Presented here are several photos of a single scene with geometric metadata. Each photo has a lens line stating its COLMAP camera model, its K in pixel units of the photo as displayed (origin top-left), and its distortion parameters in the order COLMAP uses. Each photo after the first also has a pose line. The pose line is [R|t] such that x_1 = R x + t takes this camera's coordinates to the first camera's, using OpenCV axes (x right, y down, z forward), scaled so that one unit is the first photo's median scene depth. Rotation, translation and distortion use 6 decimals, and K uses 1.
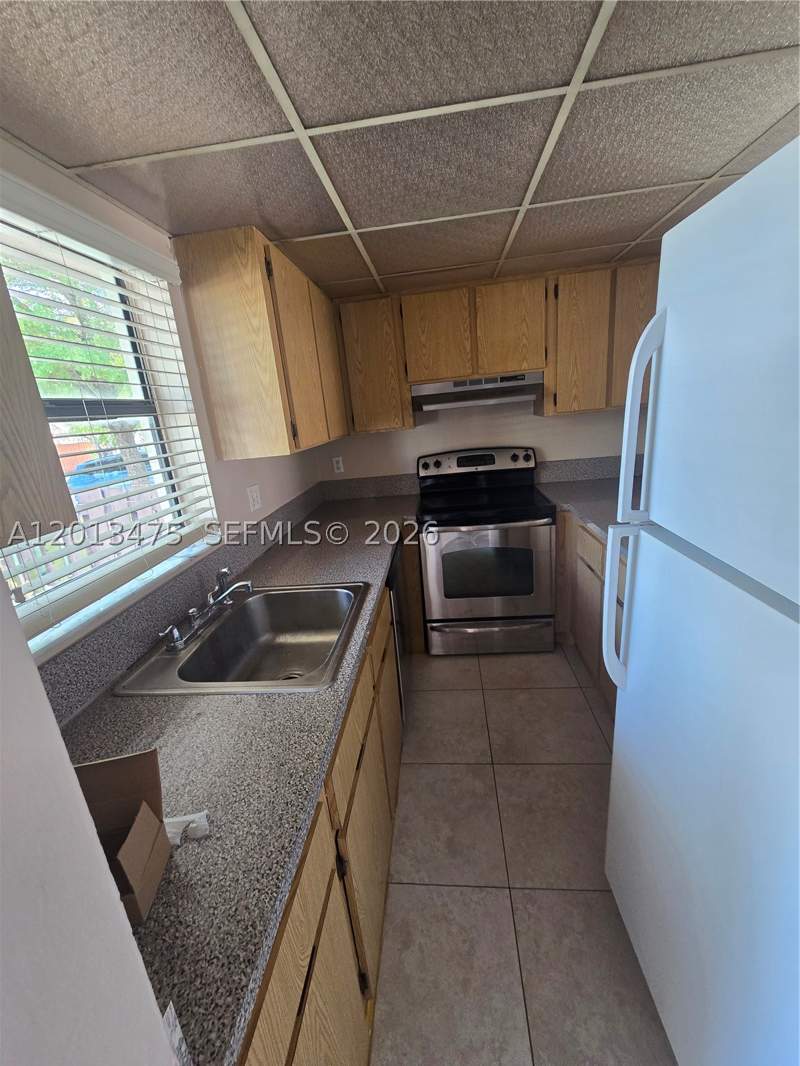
lens RADIAL K [[439.3, 0, 400.0], [0, 439.3, 533.0], [0, 0, 1]] dist [-0.002413, -0.000260]
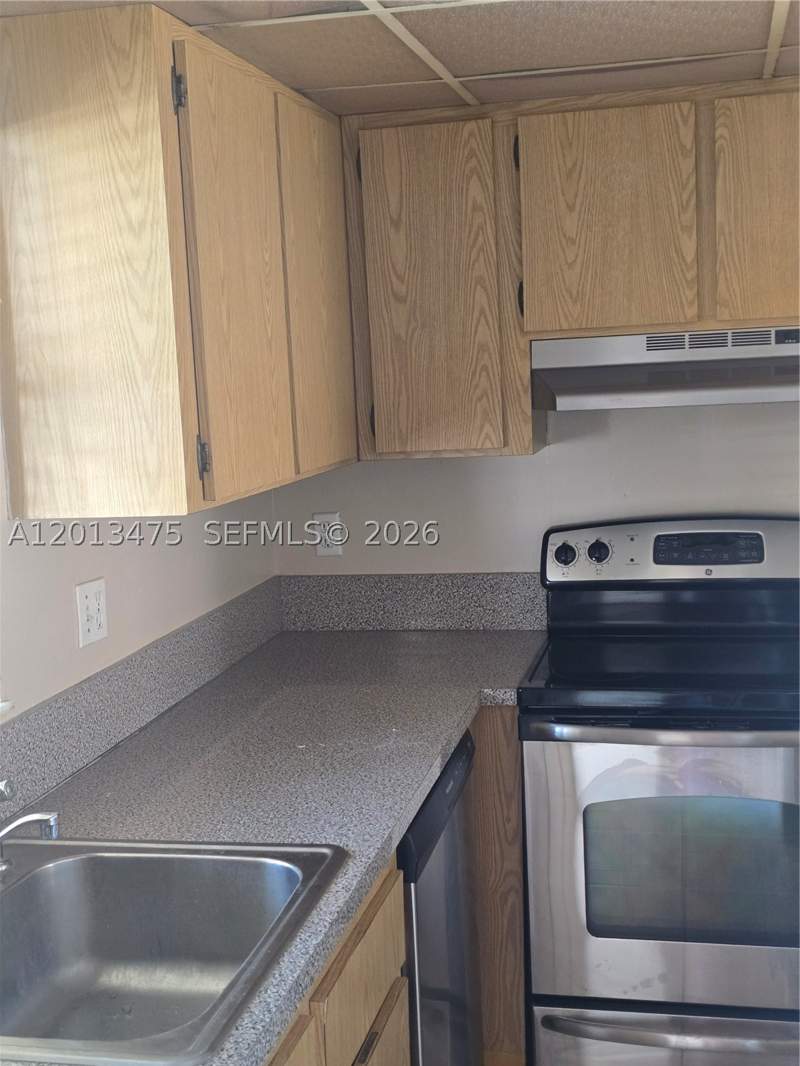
lens RADIAL K [[1388.8, 0, 400.0], [0, 1388.8, 533.0], [0, 0, 1]] dist [0.055852, -0.020030]
pose [[0.991836, 0.062708, -0.111036, 0.058828], [-0.078510, 0.986429, -0.144202, 0.005708], [0.100486, 0.151742, 0.983299, -0.161007]]
